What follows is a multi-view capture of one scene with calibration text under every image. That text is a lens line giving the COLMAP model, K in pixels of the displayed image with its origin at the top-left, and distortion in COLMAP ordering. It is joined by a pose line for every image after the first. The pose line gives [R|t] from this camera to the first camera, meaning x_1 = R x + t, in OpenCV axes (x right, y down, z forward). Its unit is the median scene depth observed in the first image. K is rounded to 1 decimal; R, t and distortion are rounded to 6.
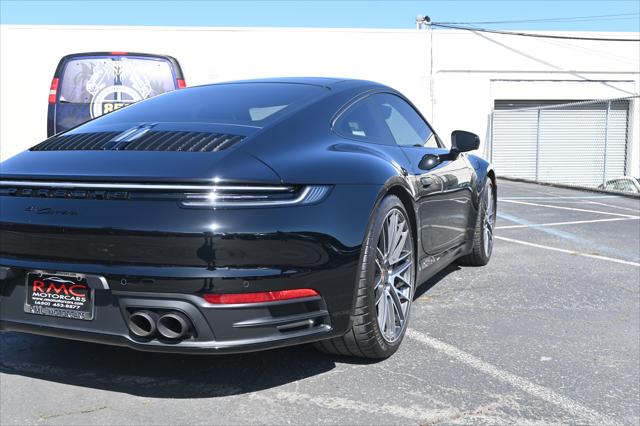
lens RADIAL K [[663.1, 0, 317.2], [0, 663.1, 231.9], [0, 0, 1]] dist [-0.013399, 0.000000]
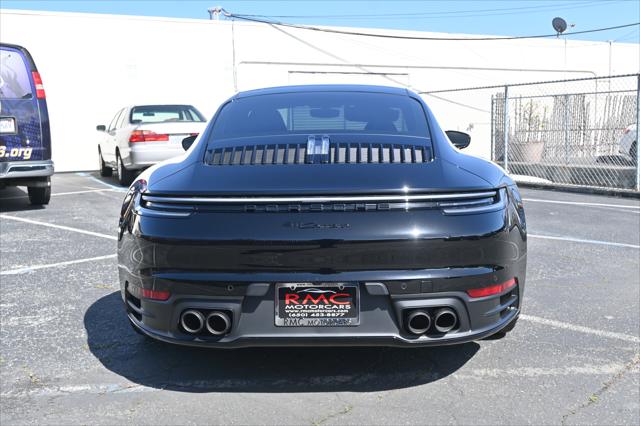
lens RADIAL K [[667.8, 0, 303.3], [0, 667.8, 225.8], [0, 0, 1]] dist [-0.013430, 0.000000]
pose [[0.937031, -0.062329, 0.343639, -0.712002], [0.058659, 0.998056, 0.021074, -0.051128], [-0.344284, 0.000411, 0.938865, 0.004009]]
